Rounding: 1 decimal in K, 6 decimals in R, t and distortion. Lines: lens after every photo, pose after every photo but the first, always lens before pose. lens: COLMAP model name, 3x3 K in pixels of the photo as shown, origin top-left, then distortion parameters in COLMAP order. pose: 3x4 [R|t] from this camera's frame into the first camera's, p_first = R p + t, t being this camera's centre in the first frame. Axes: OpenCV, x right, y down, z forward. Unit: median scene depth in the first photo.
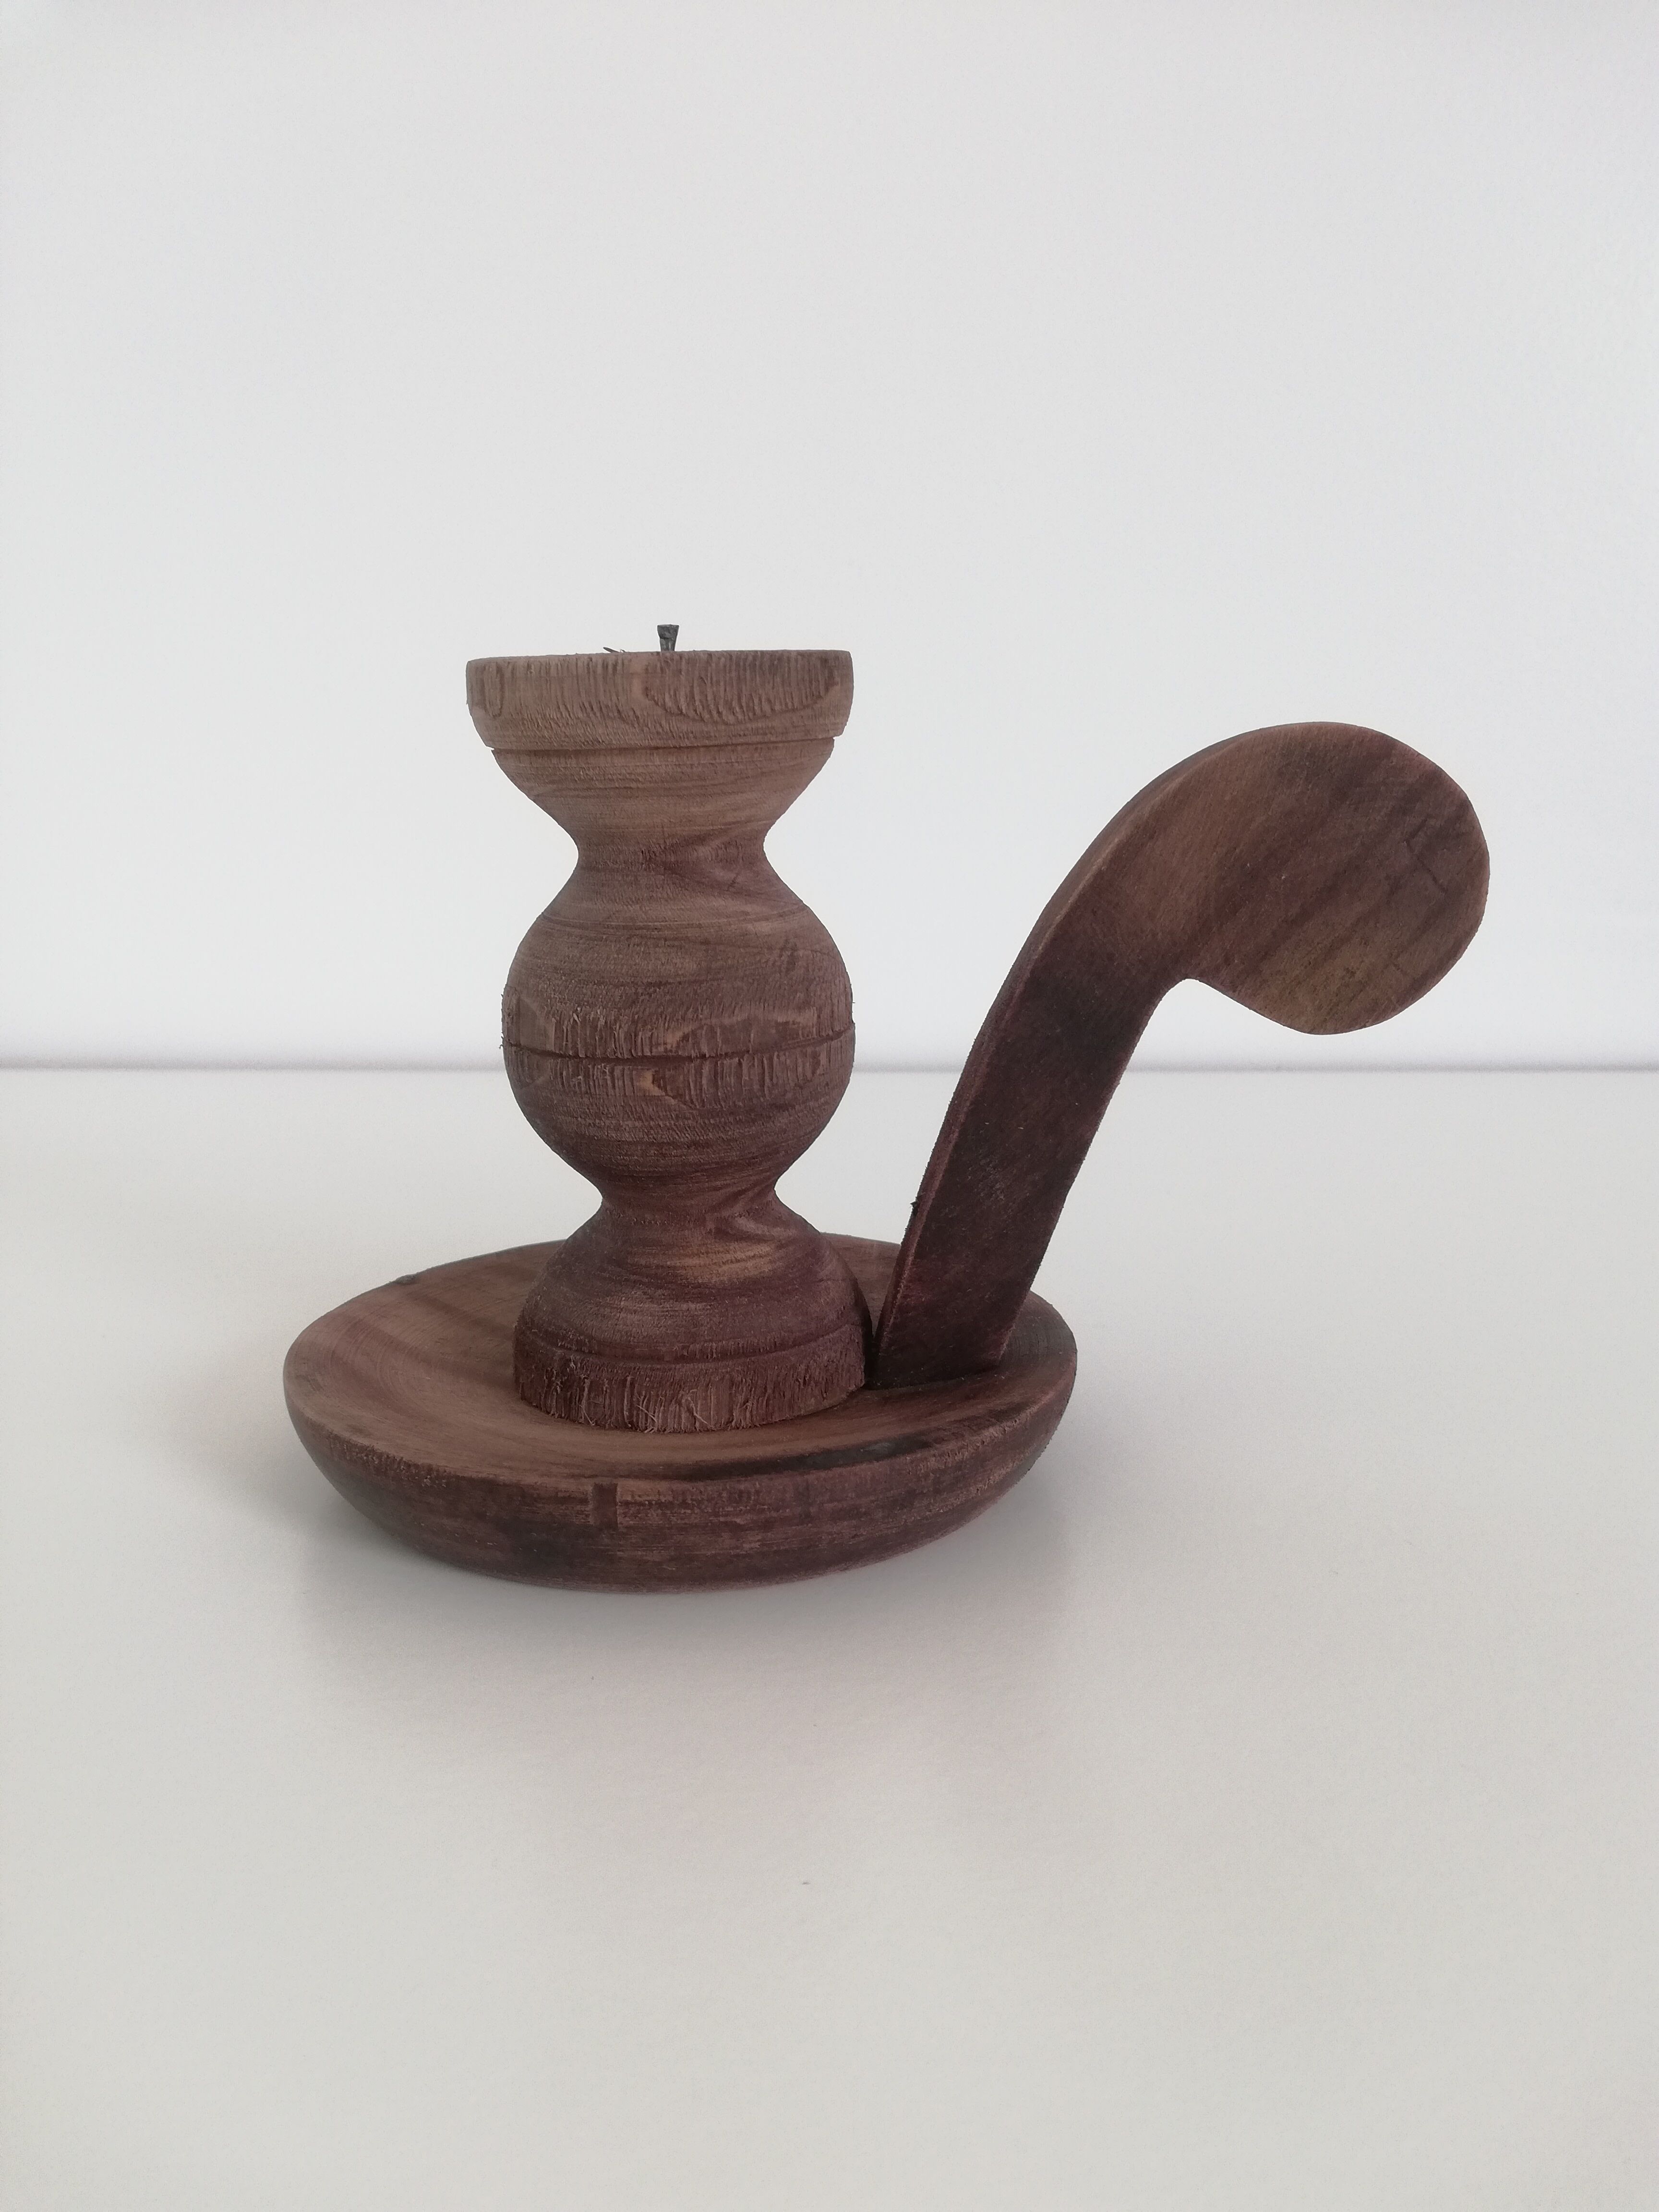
lens RADIAL K [[1697.9, 0, 829.5], [0, 1697.9, 1106.0], [0, 0, 1]] dist [0.060615, -0.003116]
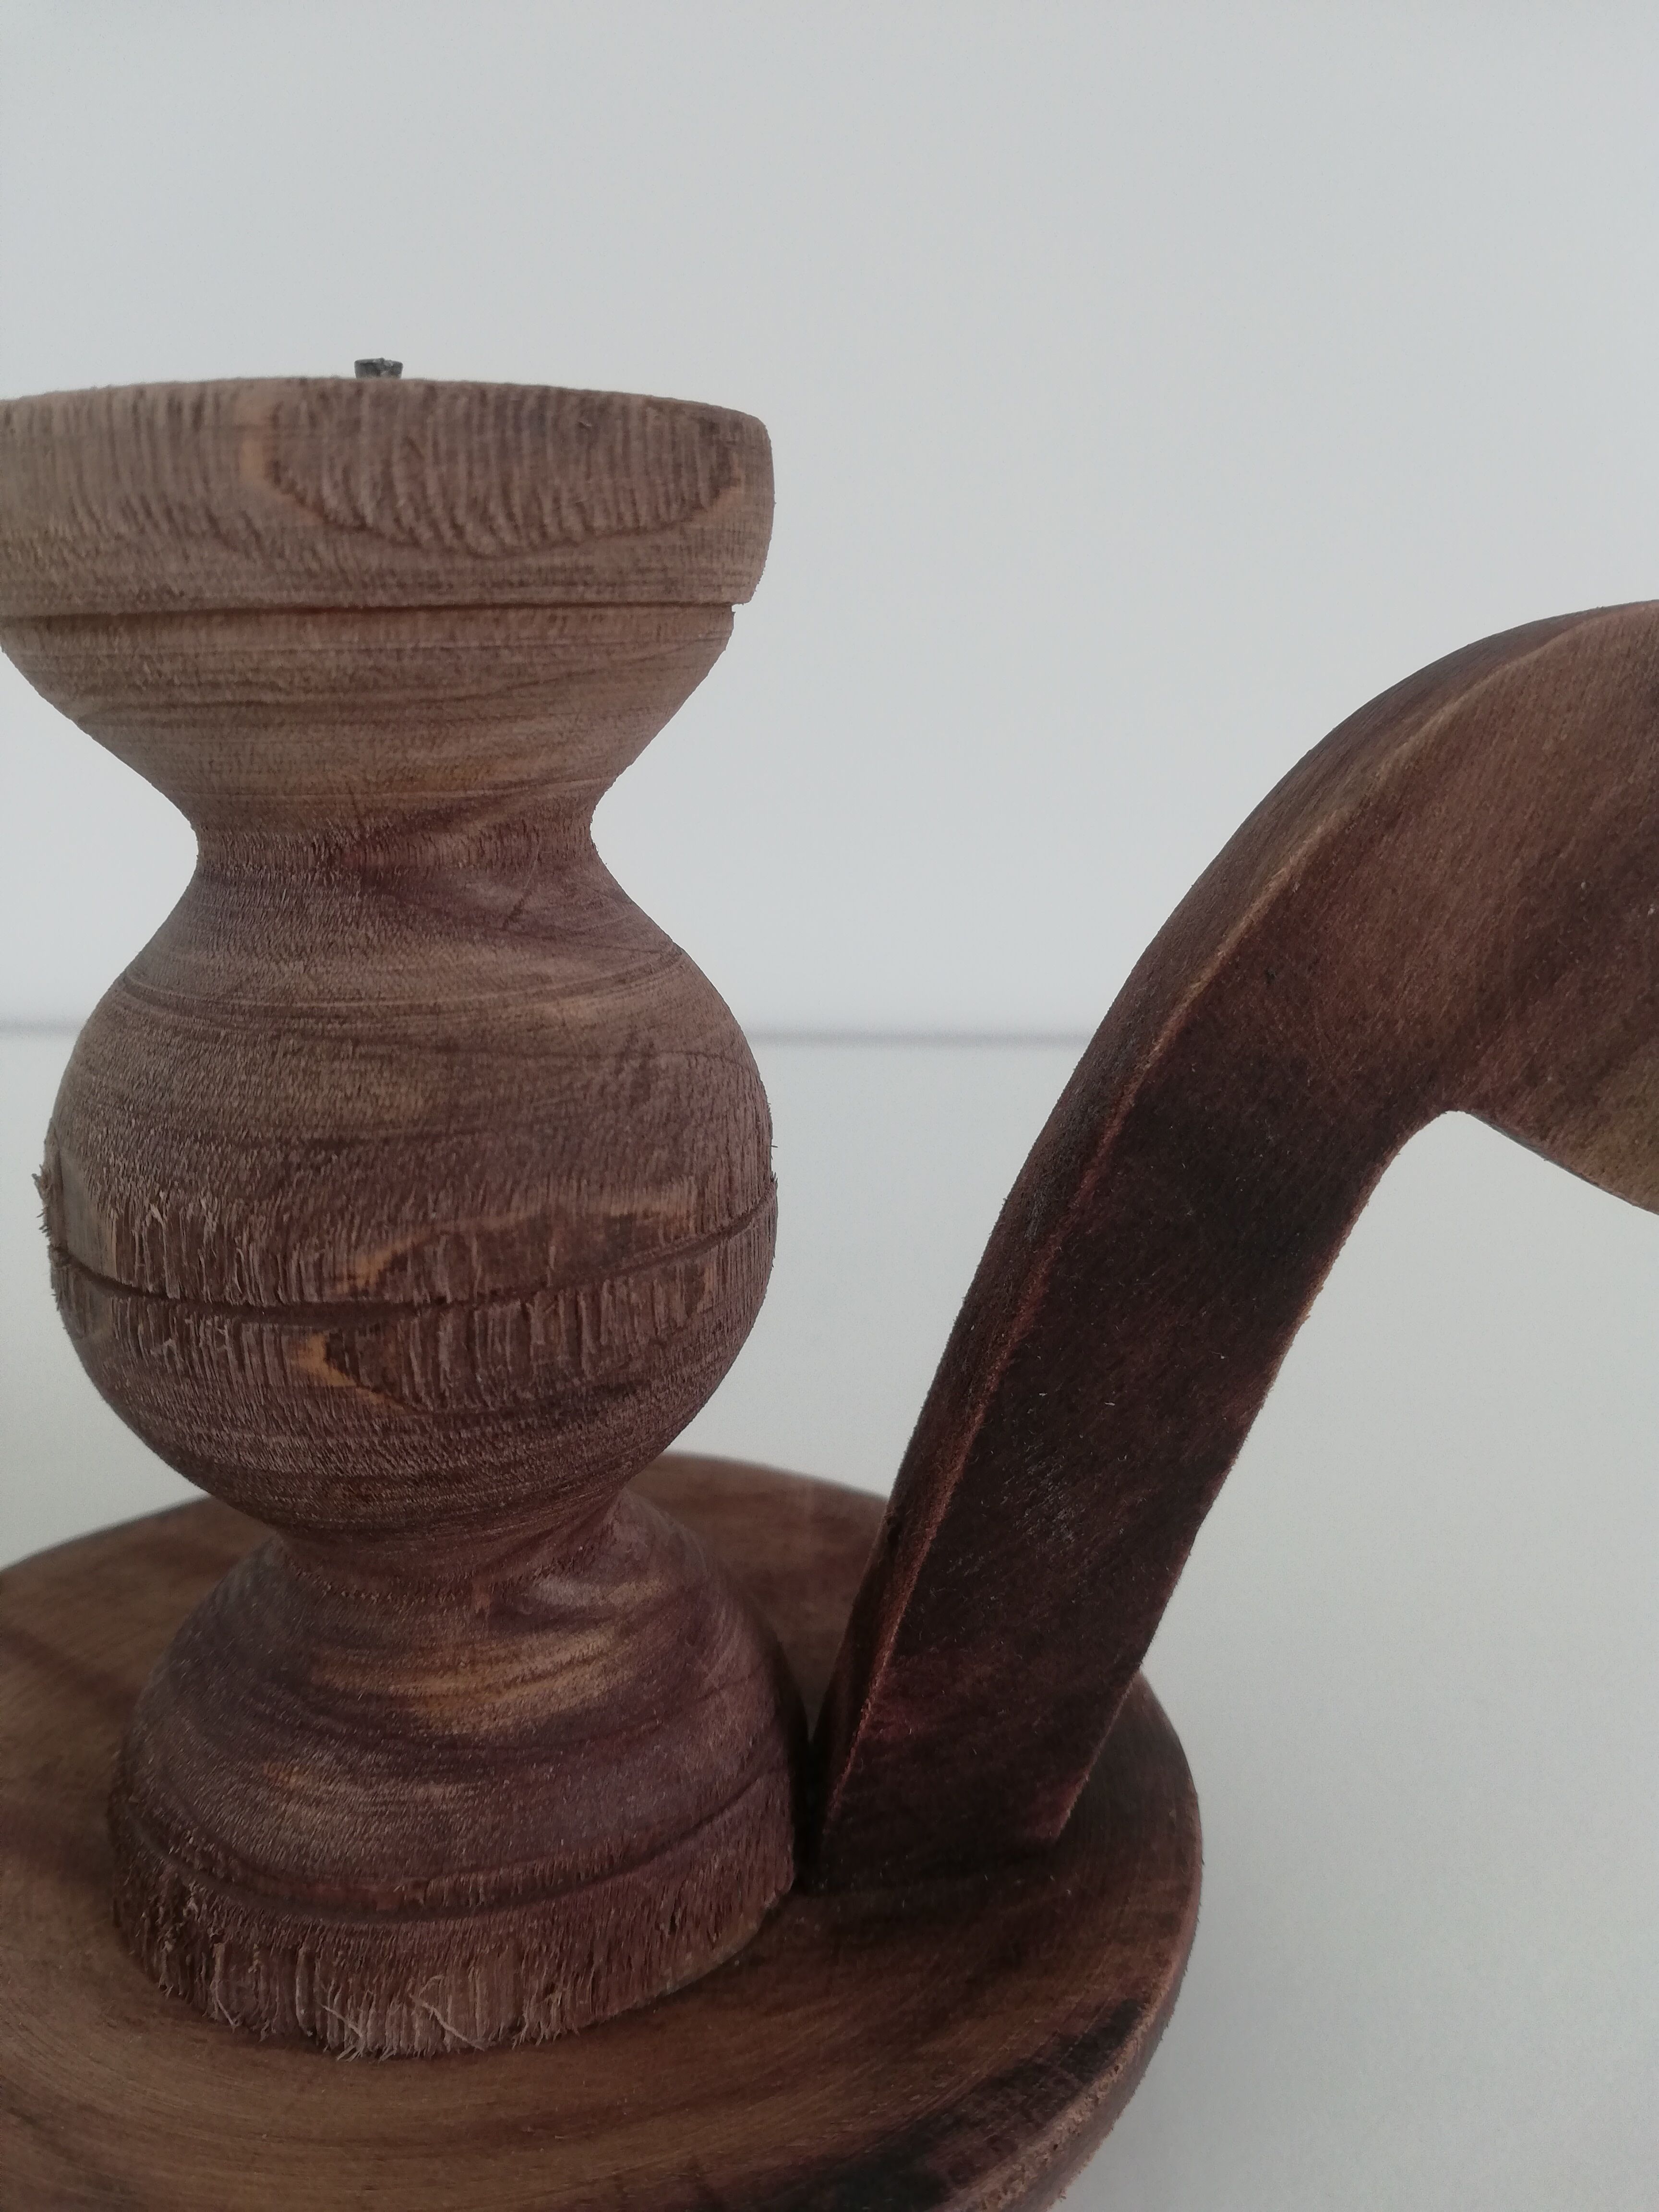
lens RADIAL K [[1782.3, 0, 862.0], [0, 1782.3, 1104.9], [0, 0, 1]] dist [0.046432, -0.193969]
pose [[0.998182, 0.001869, 0.060240, 0.008742], [-0.003253, 0.999733, 0.022879, -0.089989], [-0.060181, -0.023033, 0.997922, 0.504220]]
